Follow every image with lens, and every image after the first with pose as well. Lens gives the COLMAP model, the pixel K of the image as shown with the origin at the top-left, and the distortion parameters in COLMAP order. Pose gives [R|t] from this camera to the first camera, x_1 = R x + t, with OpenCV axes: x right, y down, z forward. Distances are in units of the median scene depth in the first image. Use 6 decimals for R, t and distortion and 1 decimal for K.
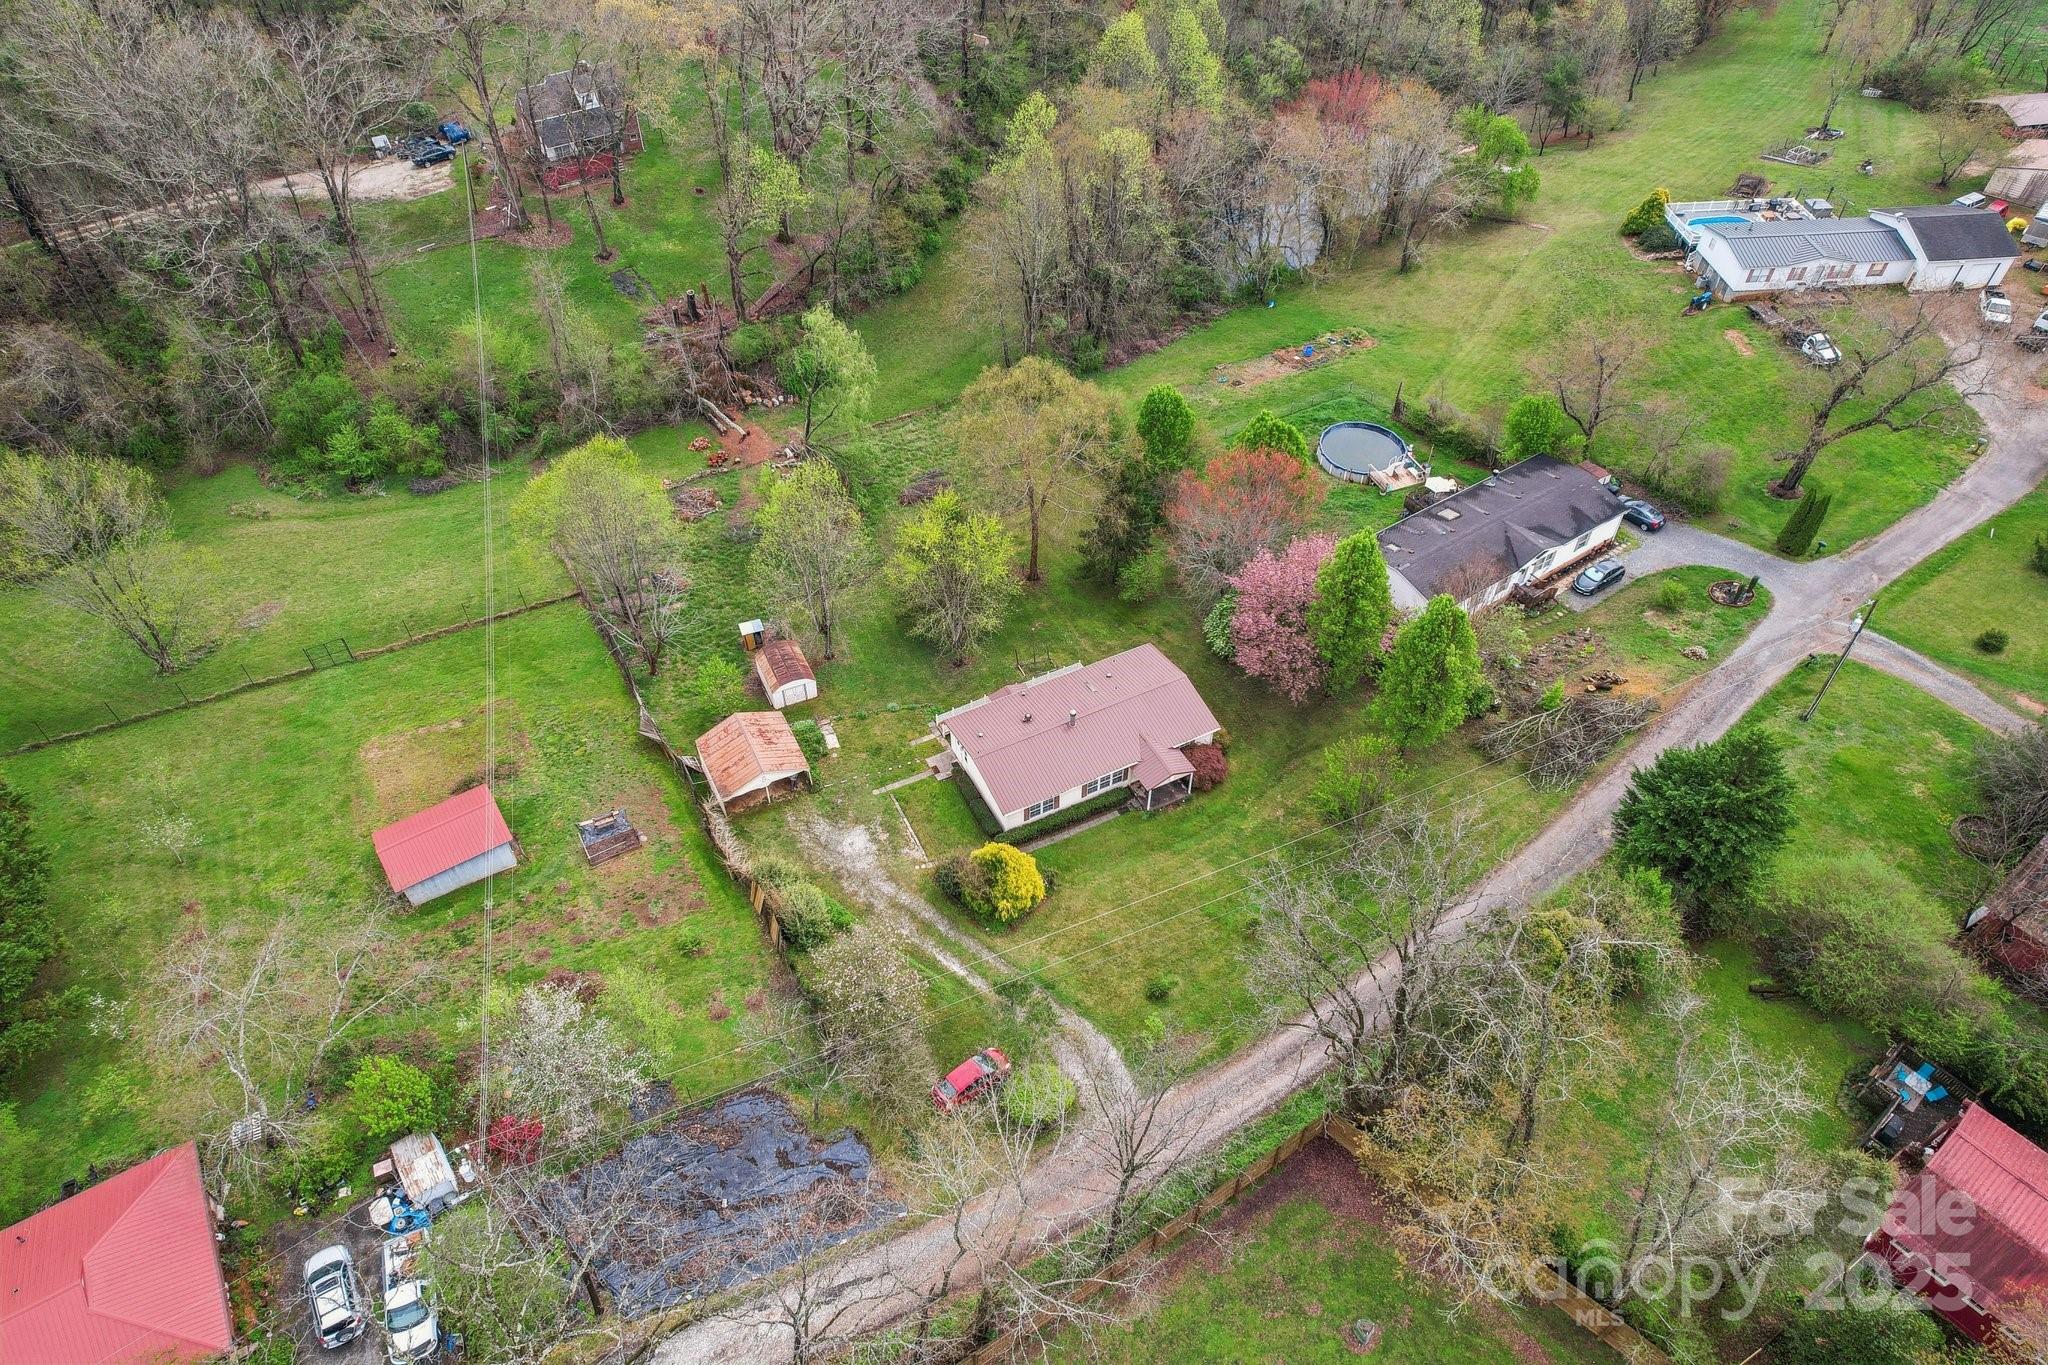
lens RADIAL K [[1339.6, 0, 1024.0], [0, 1339.6, 682.5], [0, 0, 1]] dist [-0.034024, 0.000439]
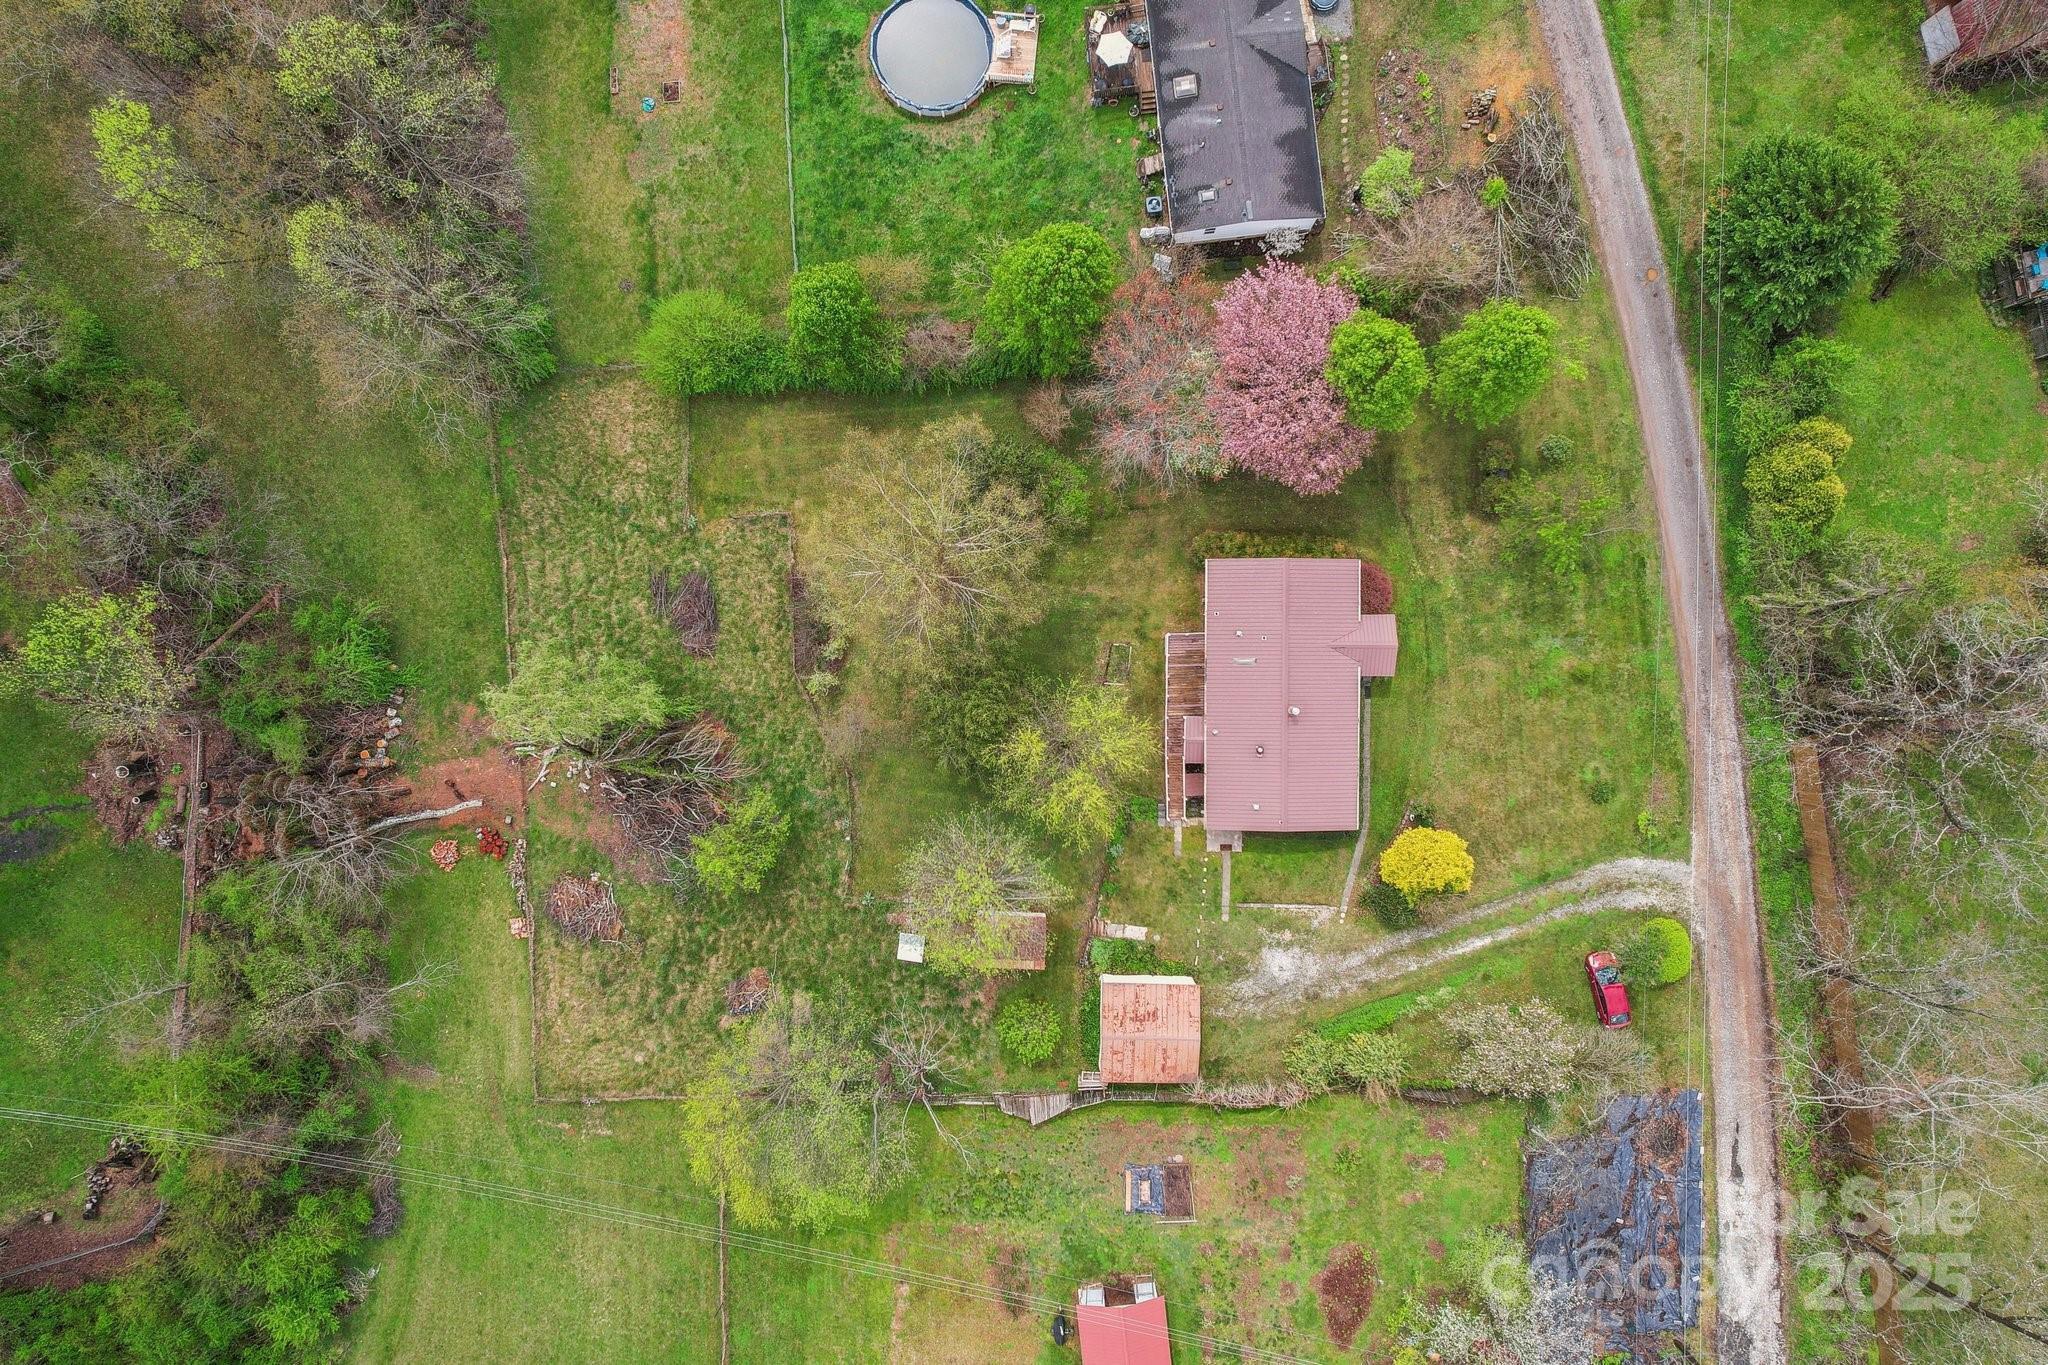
lens RADIAL K [[1339.6, 0, 1024.0], [0, 1339.6, 682.5], [0, 0, 1]] dist [-0.034024, 0.000439]
pose [[0.460145, -0.887739, -0.013637, -0.017539], [0.635036, 0.318349, 0.703835, -0.738555], [-0.620481, -0.332526, 0.710232, 0.496001]]
